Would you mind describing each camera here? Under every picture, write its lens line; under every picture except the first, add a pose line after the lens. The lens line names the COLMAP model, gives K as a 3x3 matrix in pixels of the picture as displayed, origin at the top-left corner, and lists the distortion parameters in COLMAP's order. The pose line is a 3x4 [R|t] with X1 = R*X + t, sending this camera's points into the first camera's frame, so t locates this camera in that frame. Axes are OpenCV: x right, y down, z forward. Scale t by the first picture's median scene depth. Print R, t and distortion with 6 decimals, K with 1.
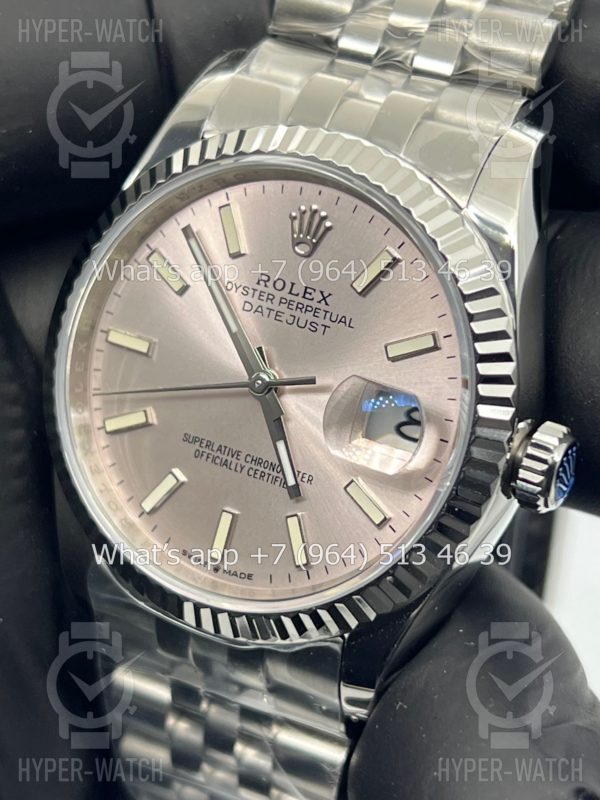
lens RADIAL K [[1825.9, 0, 300.0], [0, 1825.9, 400.0], [0, 0, 1]] dist [0.022272, -0.207795]
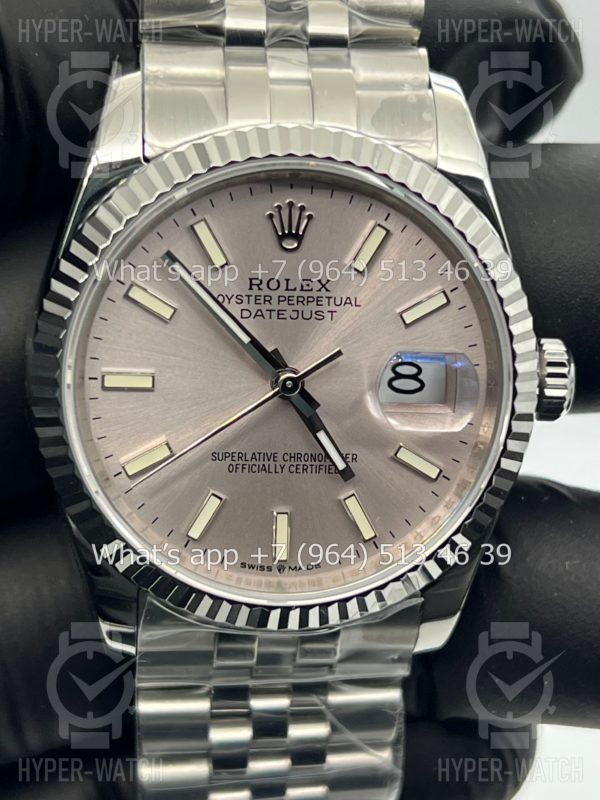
lens RADIAL K [[1825.9, 0, 300.0], [0, 1825.9, 400.0], [0, 0, 1]] dist [0.022272, -0.207795]
pose [[0.846889, -0.307458, 0.433877, -0.457313], [0.253456, 0.950653, 0.178938, -0.179773], [-0.467483, -0.041572, 0.883024, 0.101348]]
